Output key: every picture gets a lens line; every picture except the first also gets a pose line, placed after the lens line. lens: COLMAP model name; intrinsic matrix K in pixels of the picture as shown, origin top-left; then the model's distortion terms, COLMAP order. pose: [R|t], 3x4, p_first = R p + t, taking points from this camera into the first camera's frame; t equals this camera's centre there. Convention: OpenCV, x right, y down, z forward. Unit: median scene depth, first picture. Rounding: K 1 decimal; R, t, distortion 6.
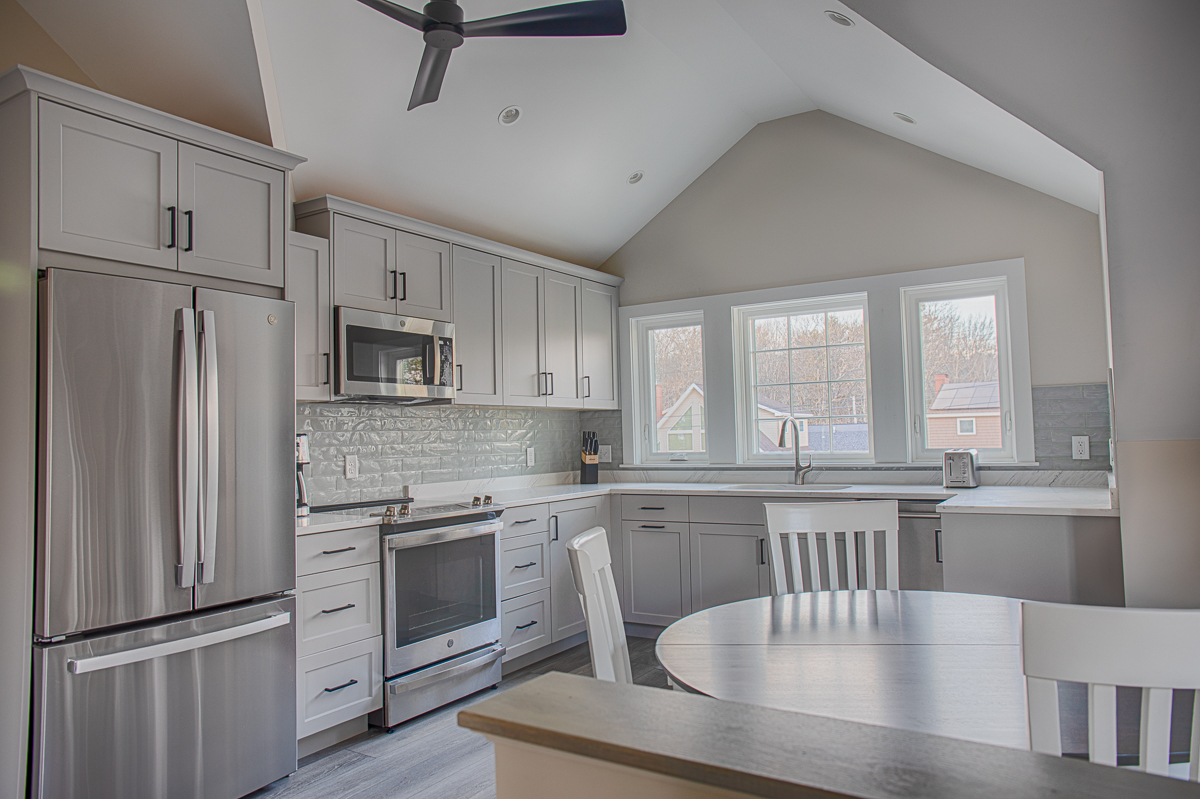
lens RADIAL K [[814.4, 0, 600.0], [0, 814.4, 399.5], [0, 0, 1]] dist [-0.007248, 0.003956]
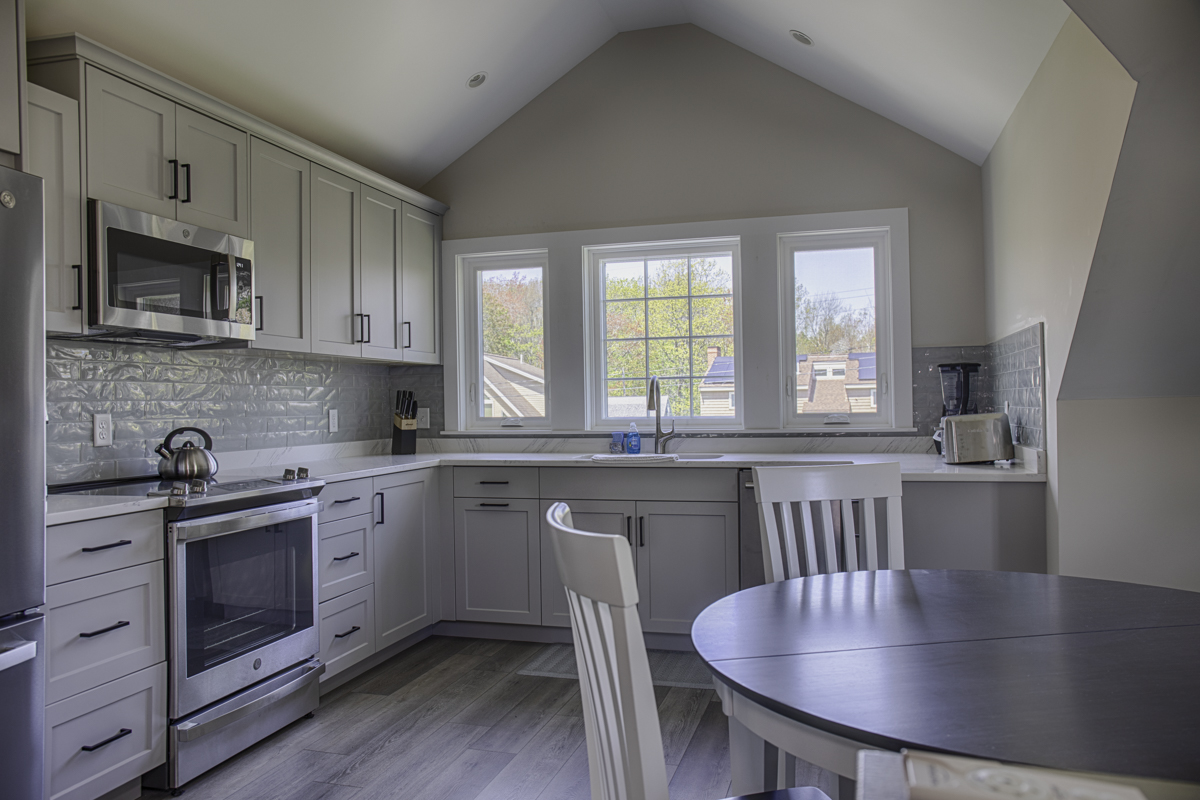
lens RADIAL K [[894.6, 0, 597.6], [0, 894.6, 391.6], [0, 0, 1]] dist [-0.041678, 0.104074]
pose [[0.960688, 0.014618, 0.277245, -0.098801], [-0.022003, 0.999481, 0.023544, 0.019683], [-0.276756, -0.028719, 0.960511, 0.115031]]
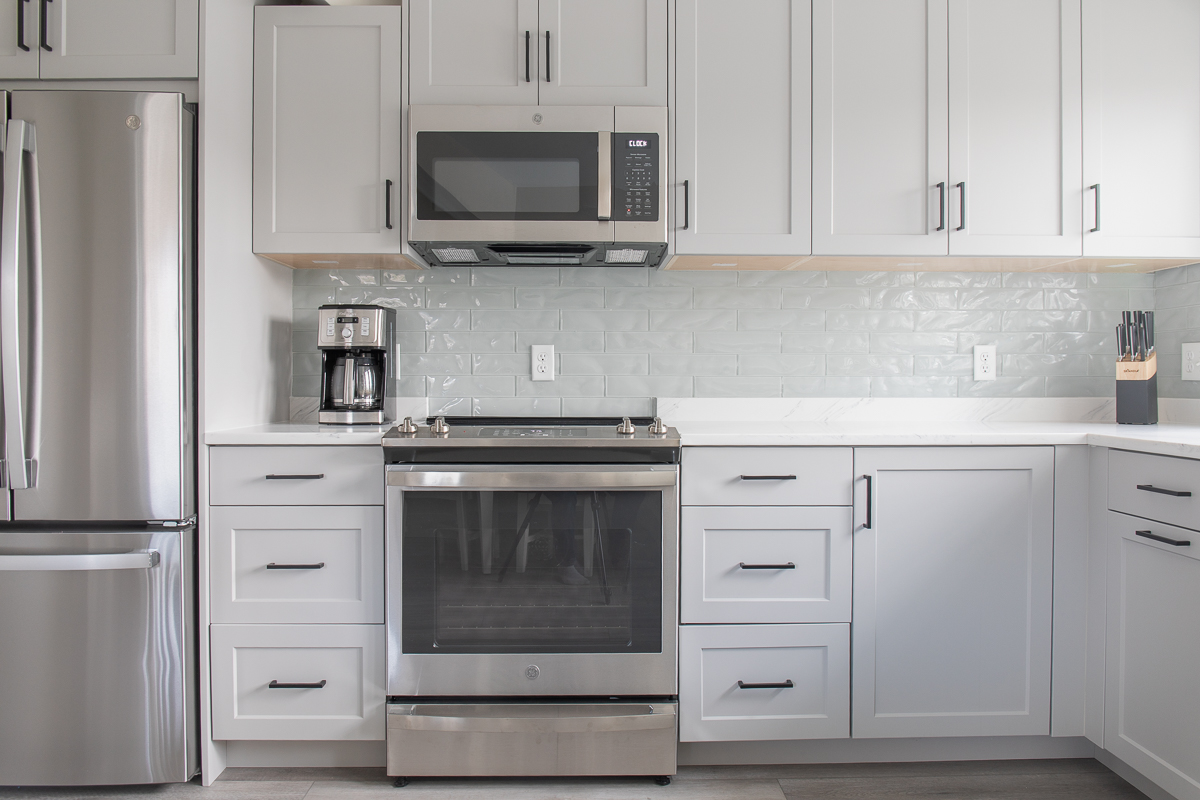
lens RADIAL K [[823.2, 0, 601.5], [0, 823.2, 391.7], [0, 0, 1]] dist [-0.044712, 0.002709]
pose [[0.551065, 0.031431, -0.833870, 0.261033], [0.024749, 0.998235, 0.053982, 0.068351], [0.834095, -0.050385, 0.549315, 0.645350]]
